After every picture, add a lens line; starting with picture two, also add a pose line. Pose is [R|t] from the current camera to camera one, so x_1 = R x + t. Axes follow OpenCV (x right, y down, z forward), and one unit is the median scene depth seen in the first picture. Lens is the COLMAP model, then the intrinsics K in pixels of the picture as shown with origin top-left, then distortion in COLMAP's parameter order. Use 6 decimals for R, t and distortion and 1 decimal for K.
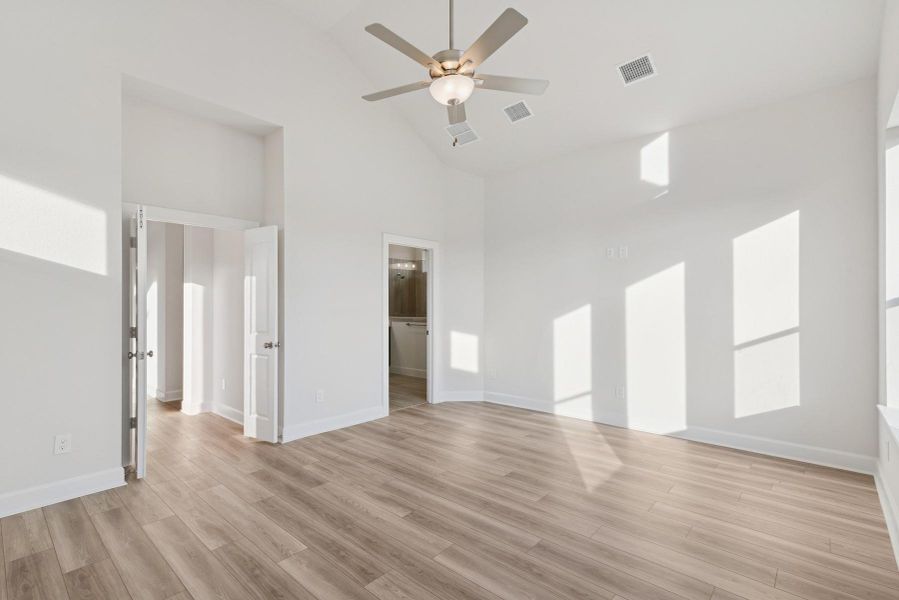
lens RADIAL K [[410.2, 0, 446.8], [0, 410.2, 300.6], [0, 0, 1]] dist [0.003626, -0.001101]
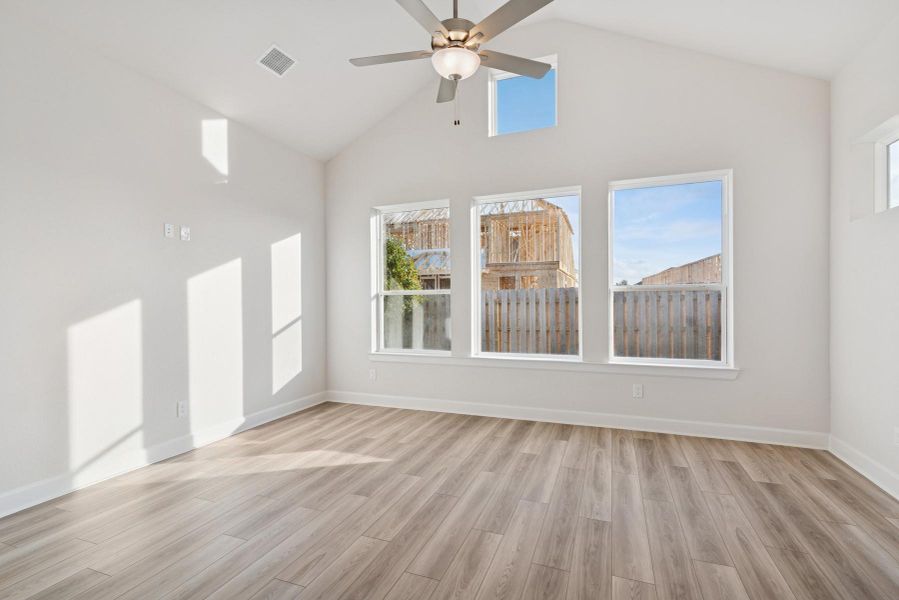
lens RADIAL K [[410.2, 0, 447.1], [0, 410.2, 300.6], [0, 0, 1]] dist [0.003626, -0.001101]
pose [[-0.331685, 0.002404, 0.943387, -0.632711], [0.001249, 0.999997, -0.002109, 0.017151], [-0.943389, 0.000479, -0.331687, 0.984077]]
